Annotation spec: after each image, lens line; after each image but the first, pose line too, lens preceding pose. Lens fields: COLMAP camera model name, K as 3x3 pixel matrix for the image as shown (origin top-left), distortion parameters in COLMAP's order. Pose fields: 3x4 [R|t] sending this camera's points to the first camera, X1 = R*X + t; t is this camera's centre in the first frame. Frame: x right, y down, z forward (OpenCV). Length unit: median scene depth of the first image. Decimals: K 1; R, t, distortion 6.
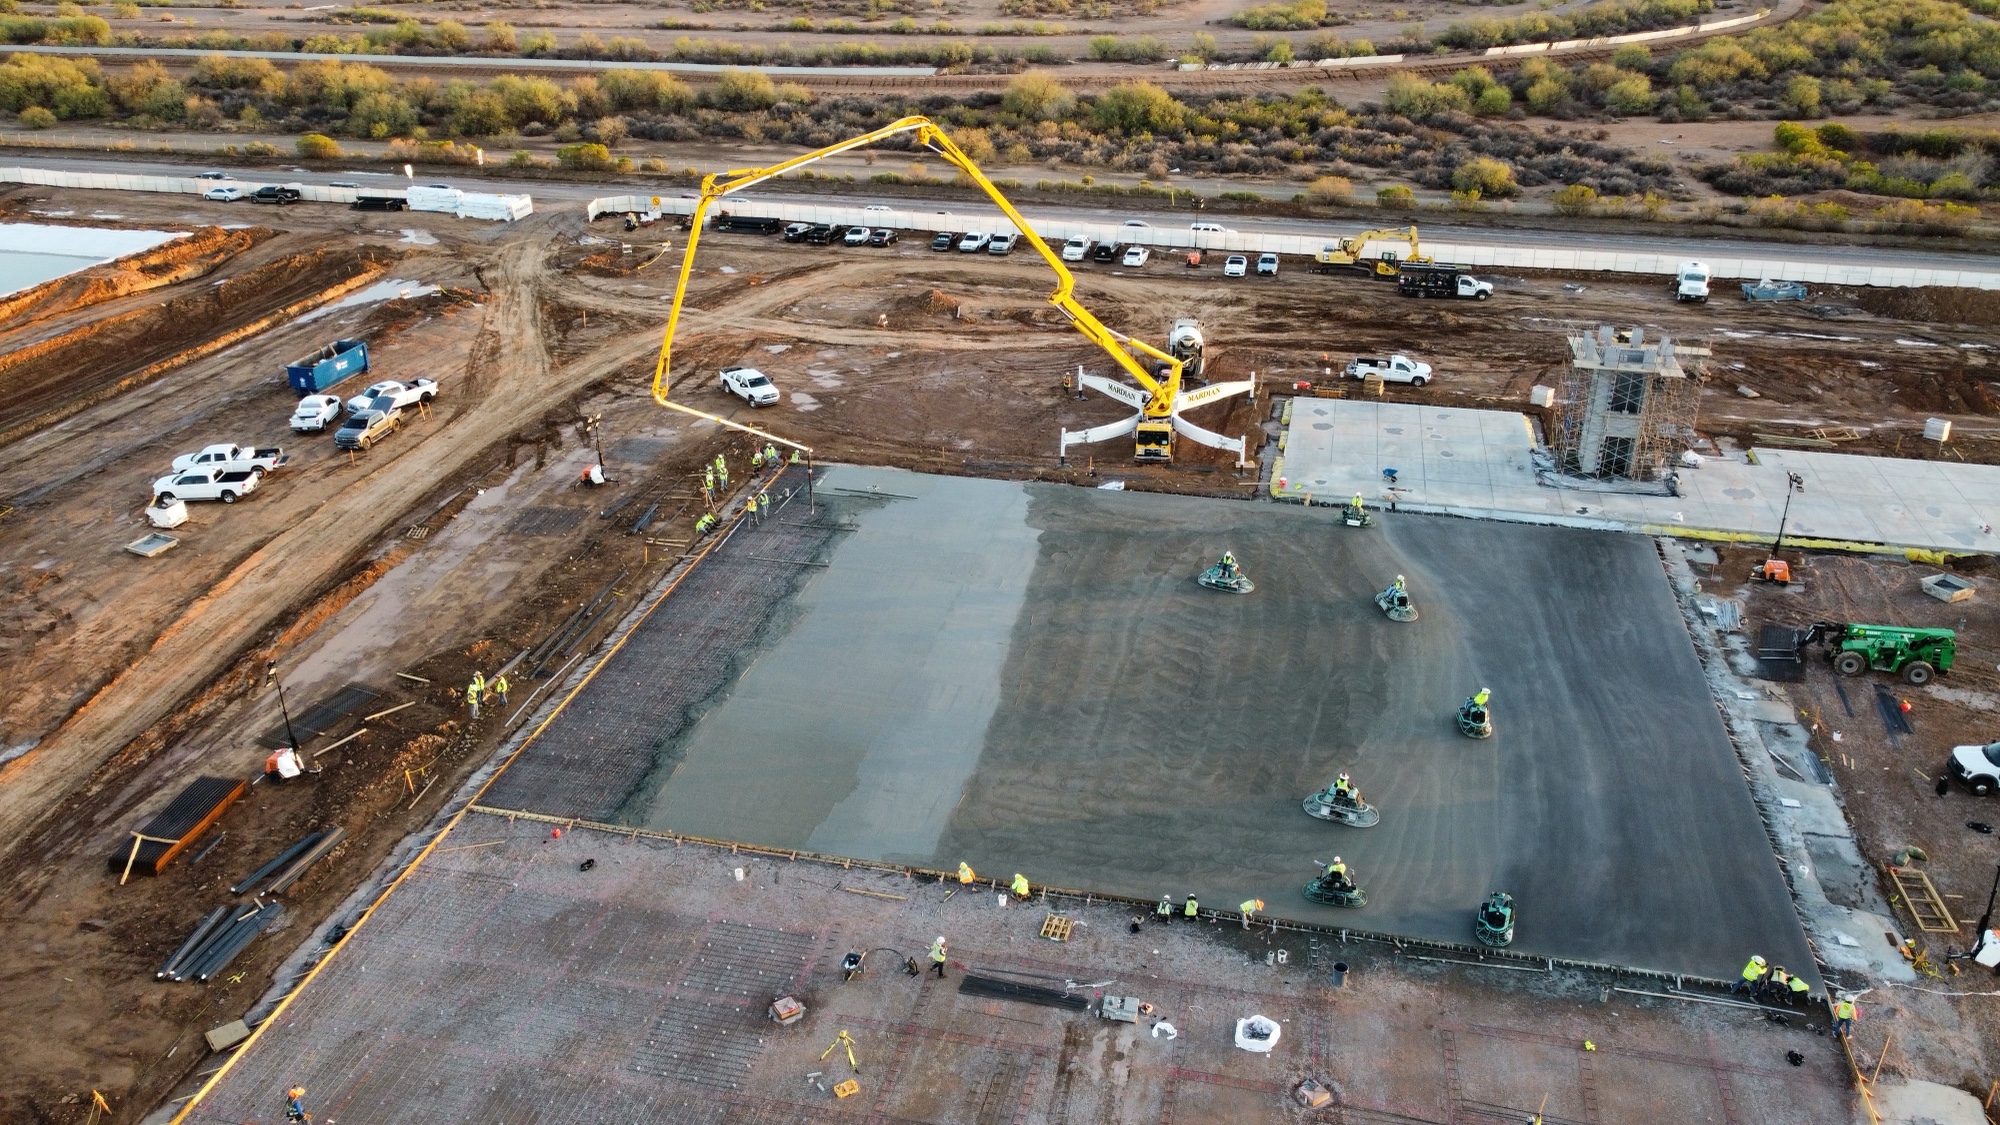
lens RADIAL K [[1511.2, 0, 998.2], [0, 1511.2, 569.0], [0, 0, 1]] dist [-0.008341, 0.000084]
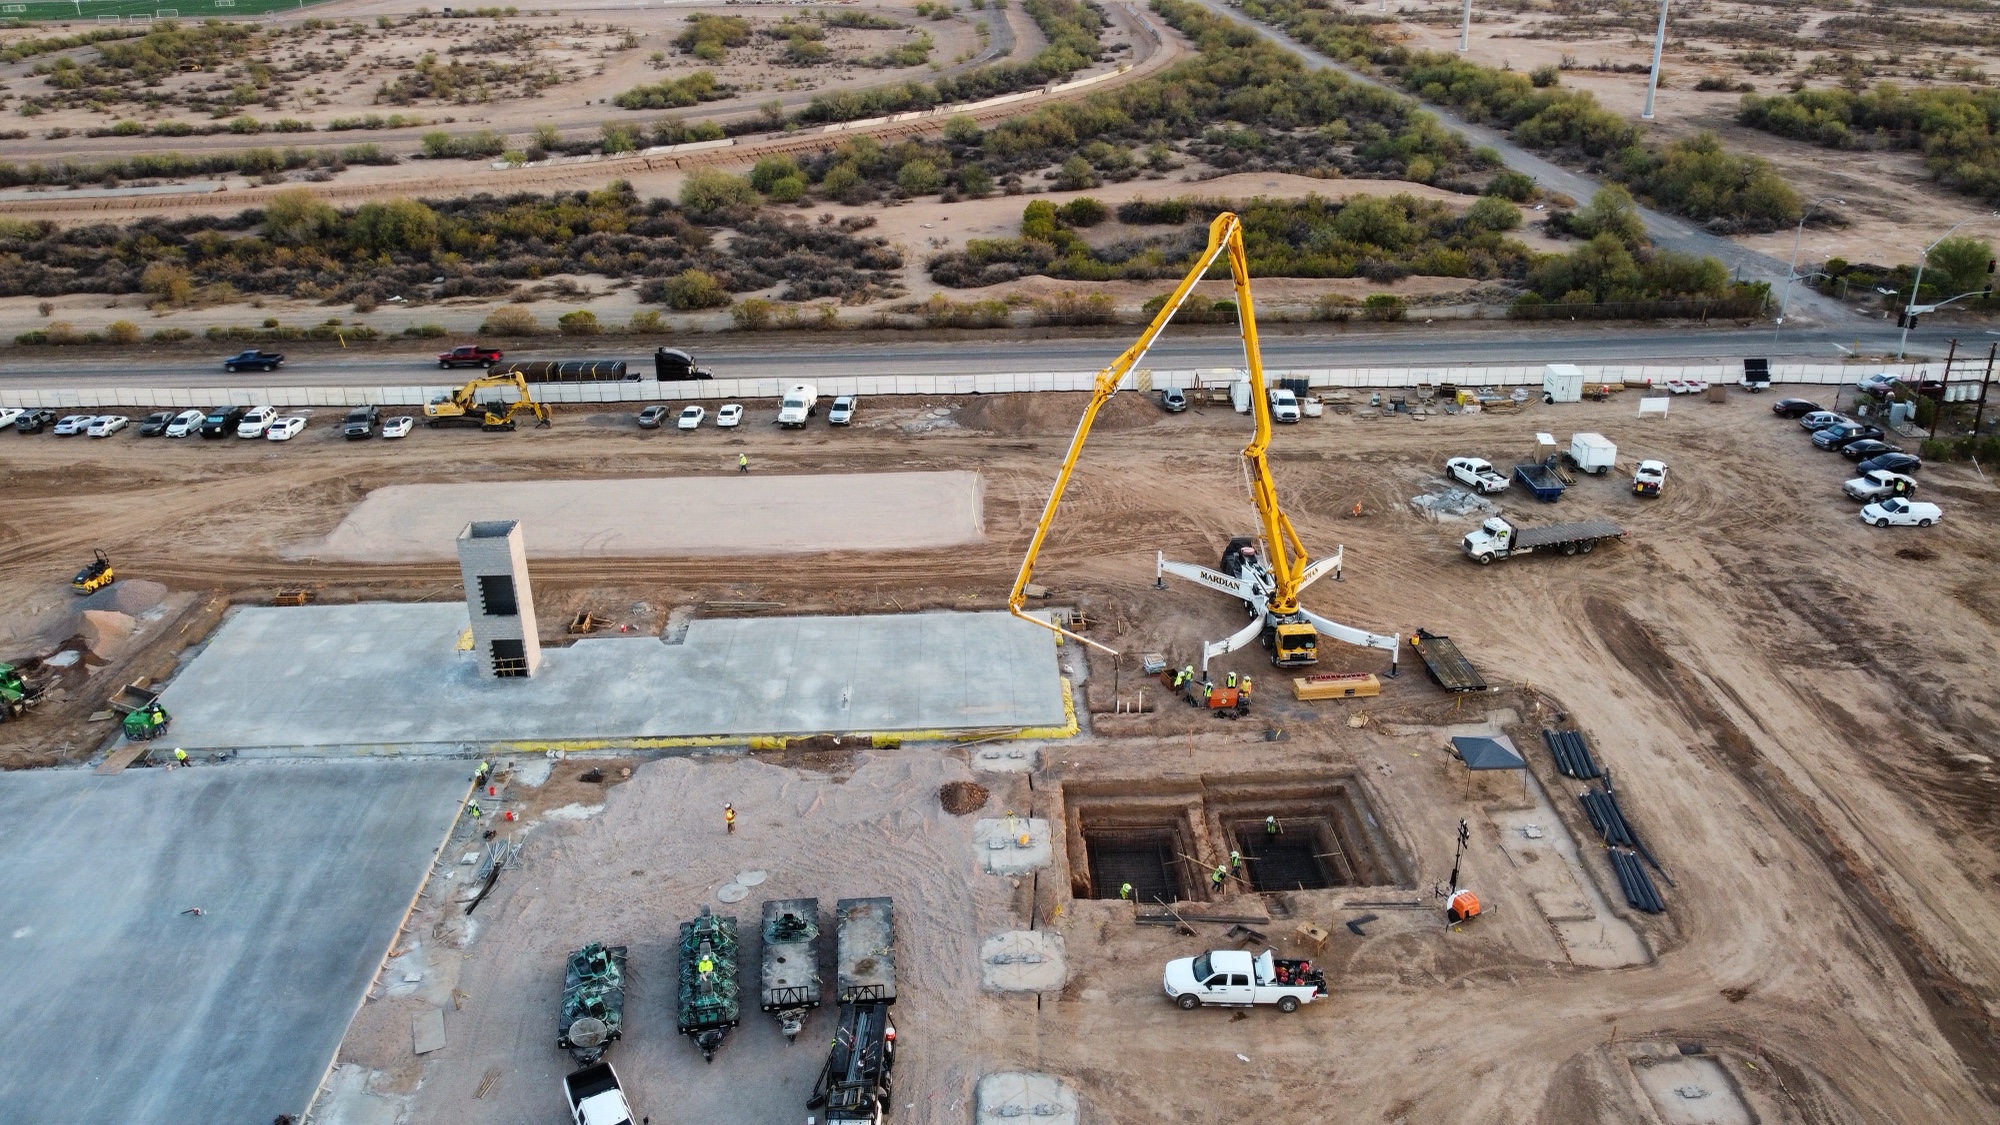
lens RADIAL K [[1511.2, 0, 998.2], [0, 1511.2, 569.0], [0, 0, 1]] dist [-0.008341, 0.000084]
pose [[0.967668, -0.116664, 0.223625, 0.396201], [0.121042, 0.992630, -0.005922, -0.069630], [-0.221286, 0.032798, 0.974657, 0.003145]]
